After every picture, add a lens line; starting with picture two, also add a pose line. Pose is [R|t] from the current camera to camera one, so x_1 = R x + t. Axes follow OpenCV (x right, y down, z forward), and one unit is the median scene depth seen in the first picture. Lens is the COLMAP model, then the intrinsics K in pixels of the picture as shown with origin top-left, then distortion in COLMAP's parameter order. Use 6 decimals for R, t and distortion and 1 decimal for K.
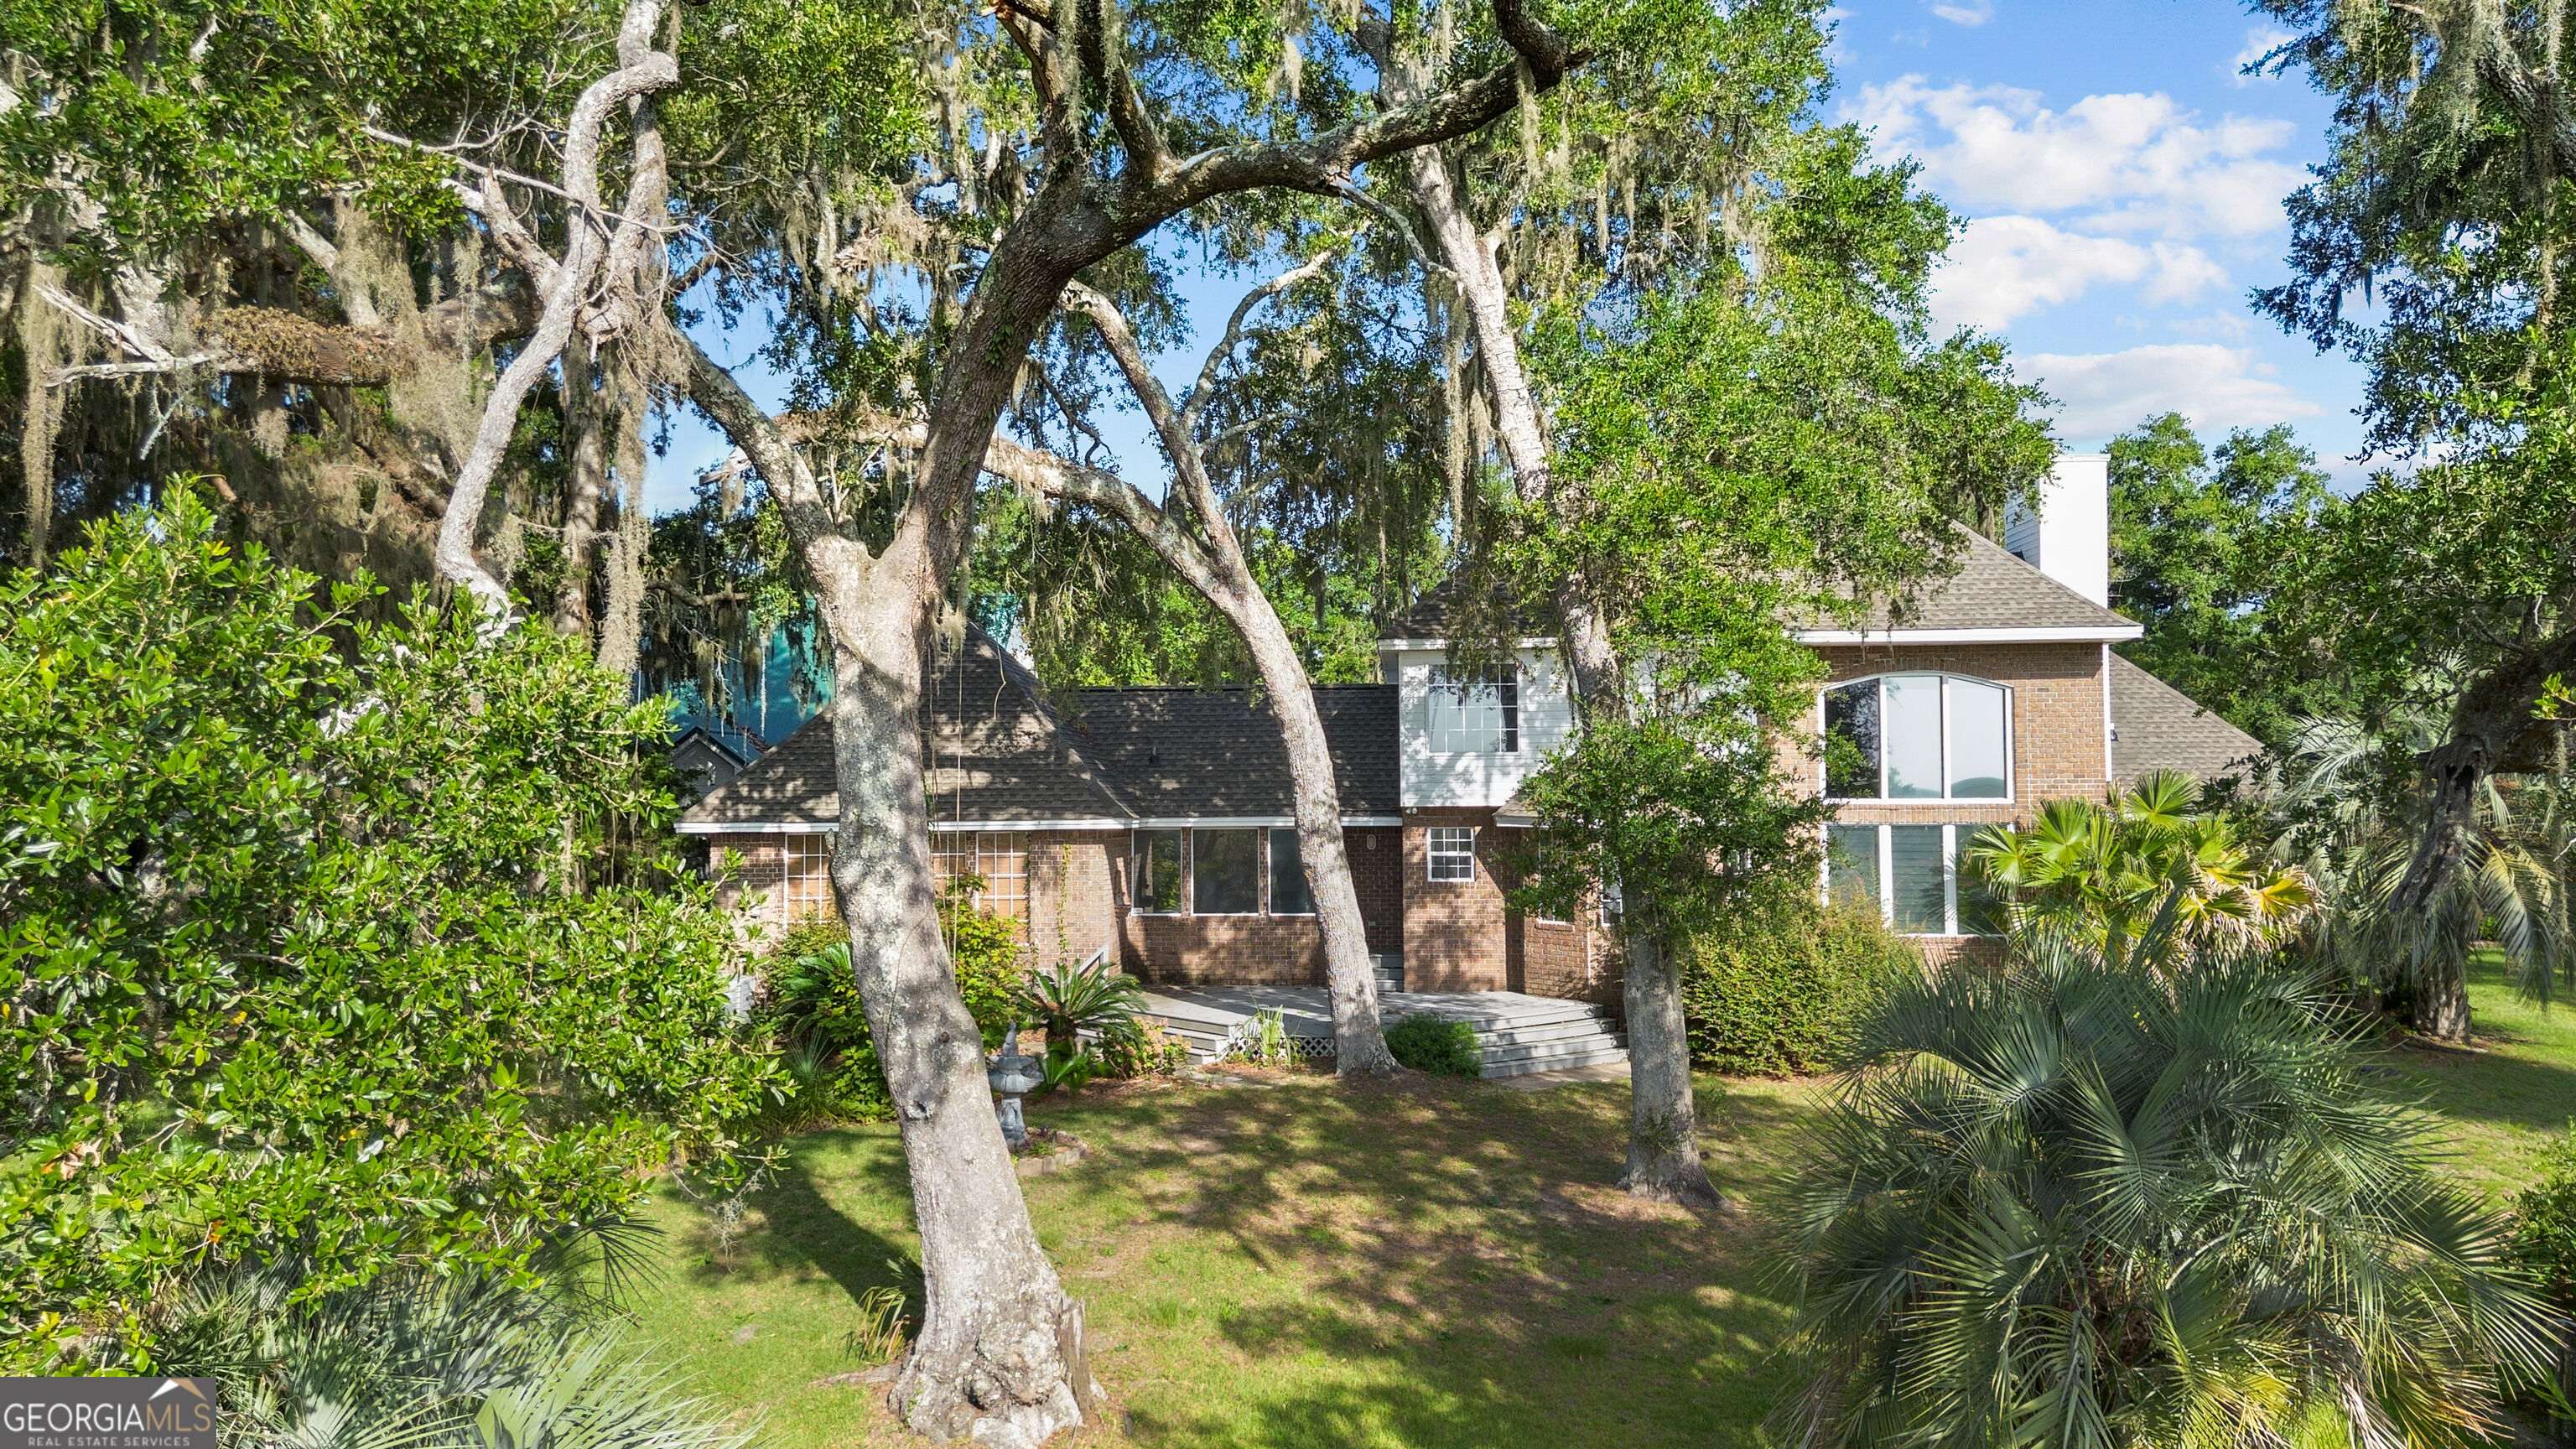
lens RADIAL K [[1843.7, 0, 1278.6], [0, 1843.7, 721.0], [0, 0, 1]] dist [0.048725, -0.027035]
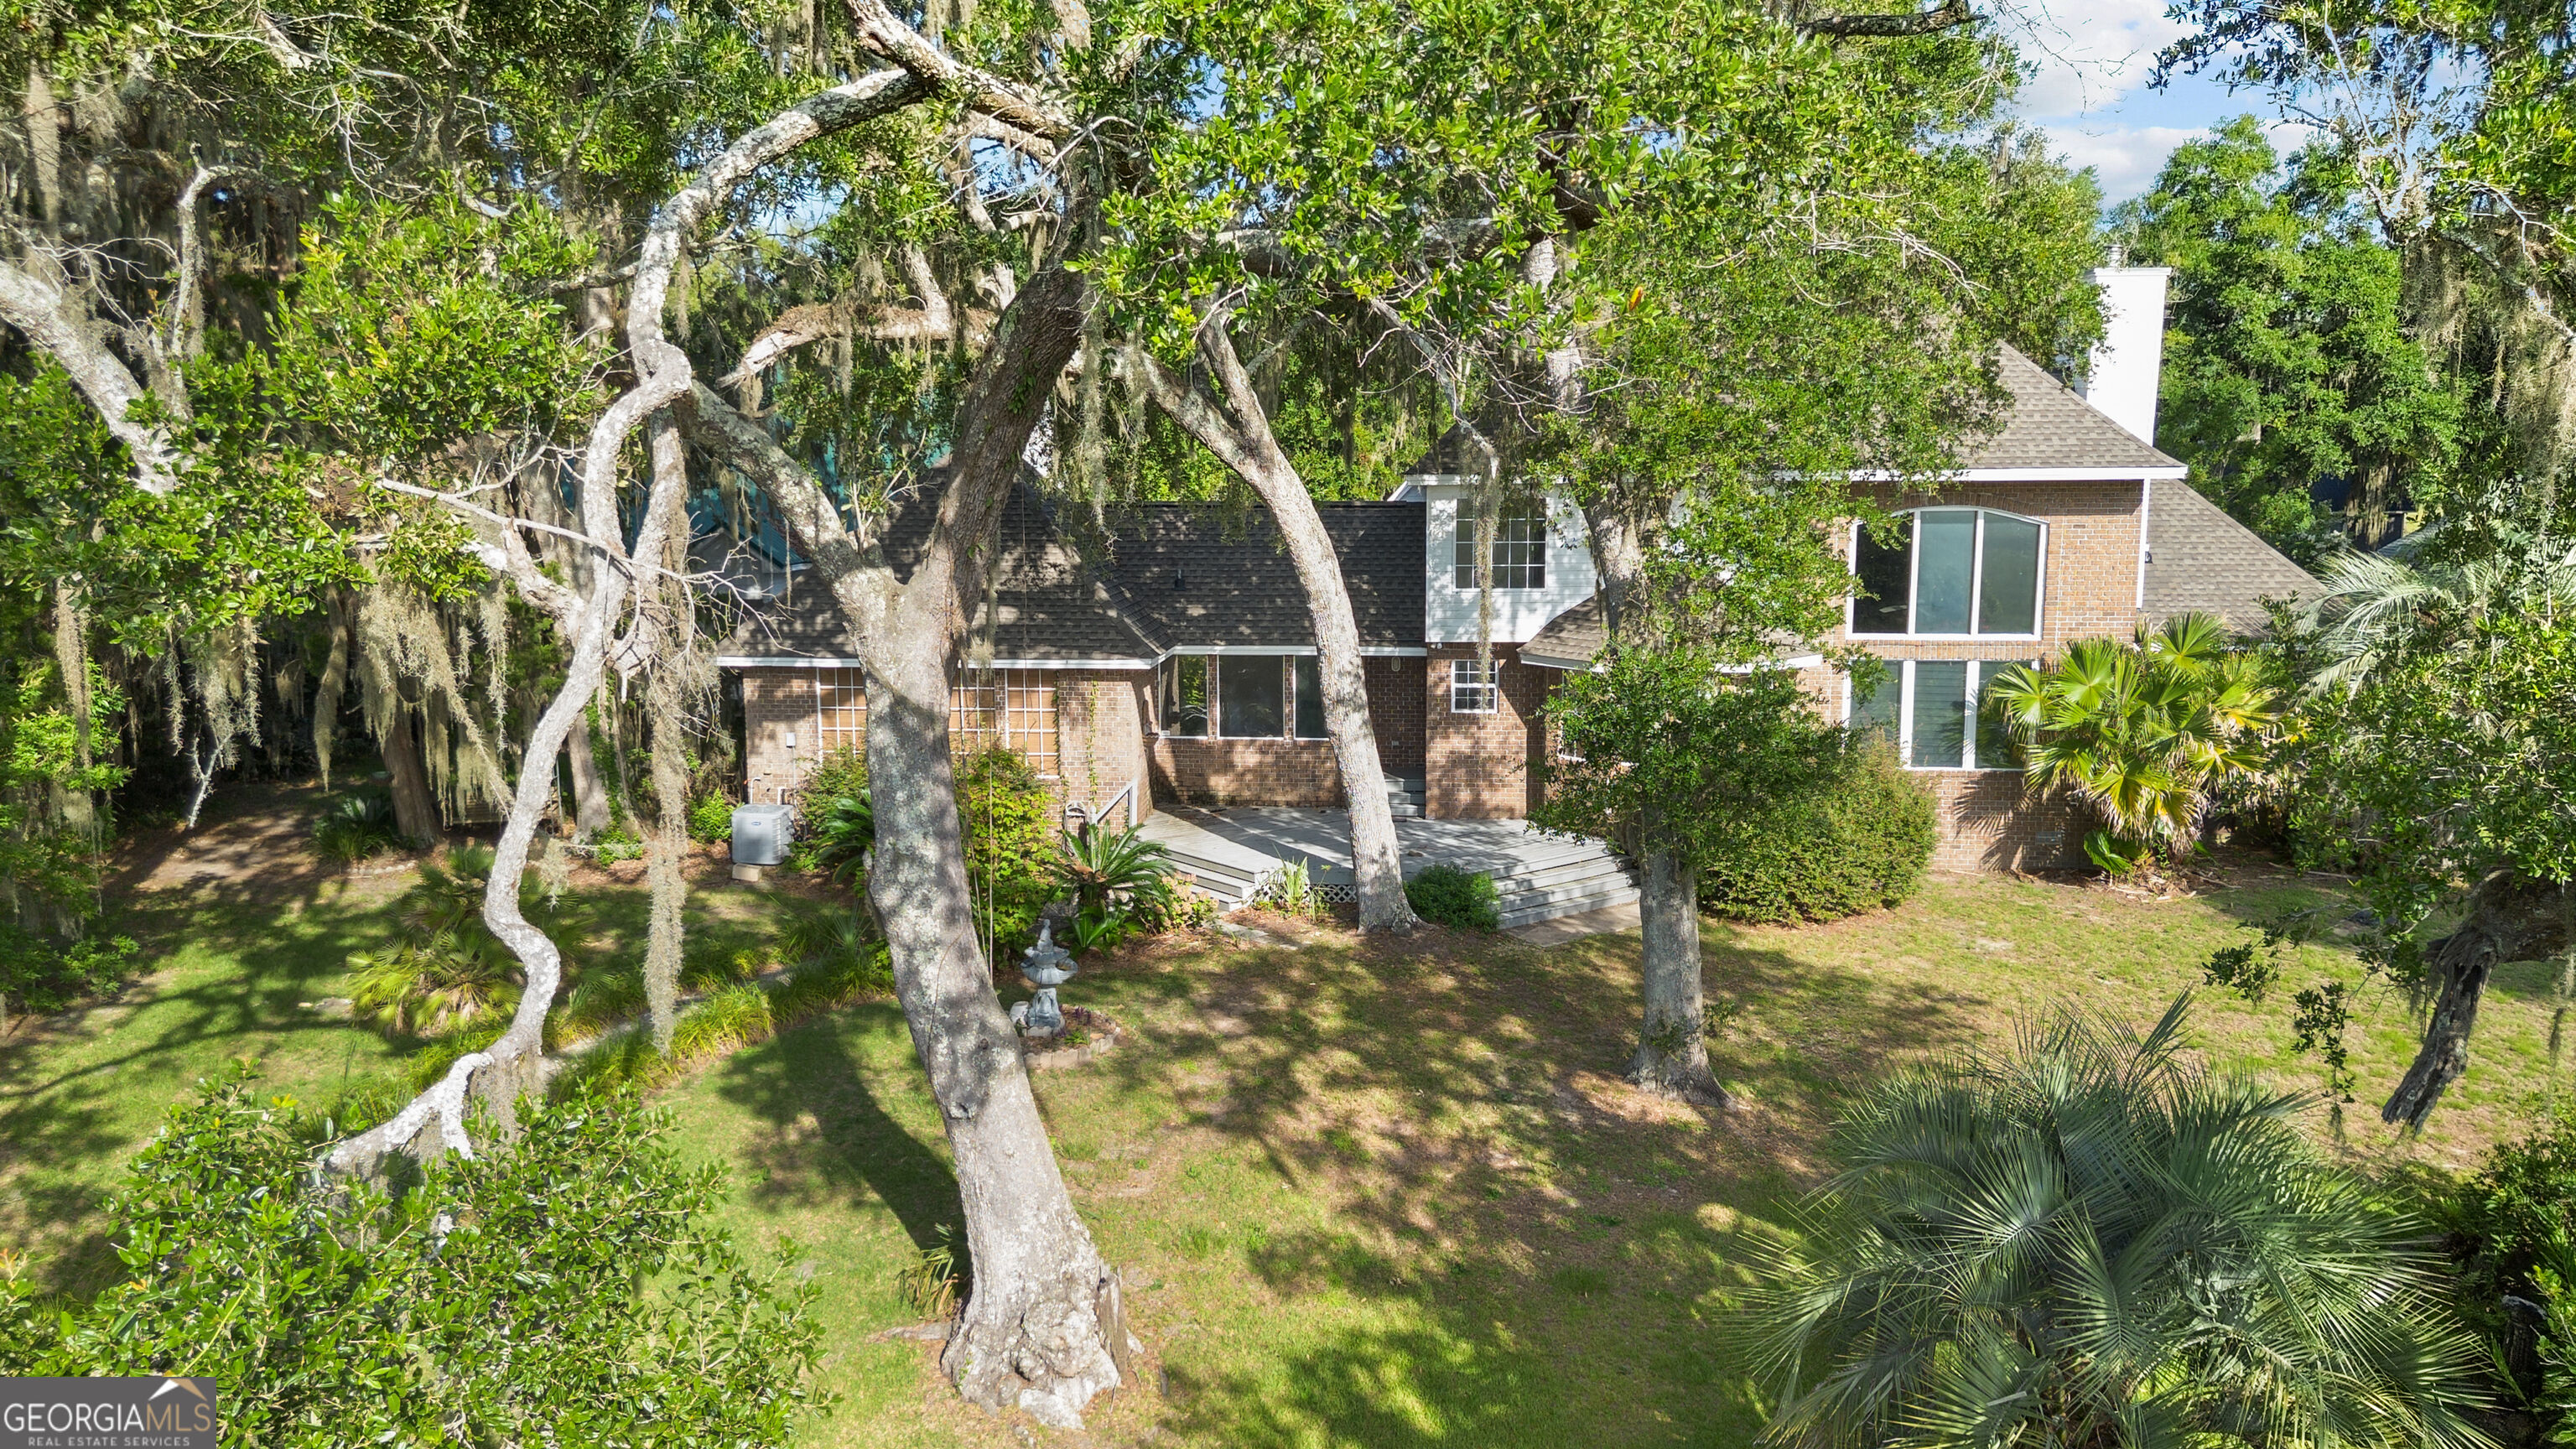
lens RADIAL K [[1842.3, 0, 1281.7], [0, 1842.3, 692.7], [0, 0, 1]] dist [0.063887, -0.051651]
pose [[0.999930, 0.004215, -0.011098, -0.001328], [-0.002158, 0.983808, 0.179213, -0.124975], [0.011673, -0.179177, 0.983748, 0.006855]]
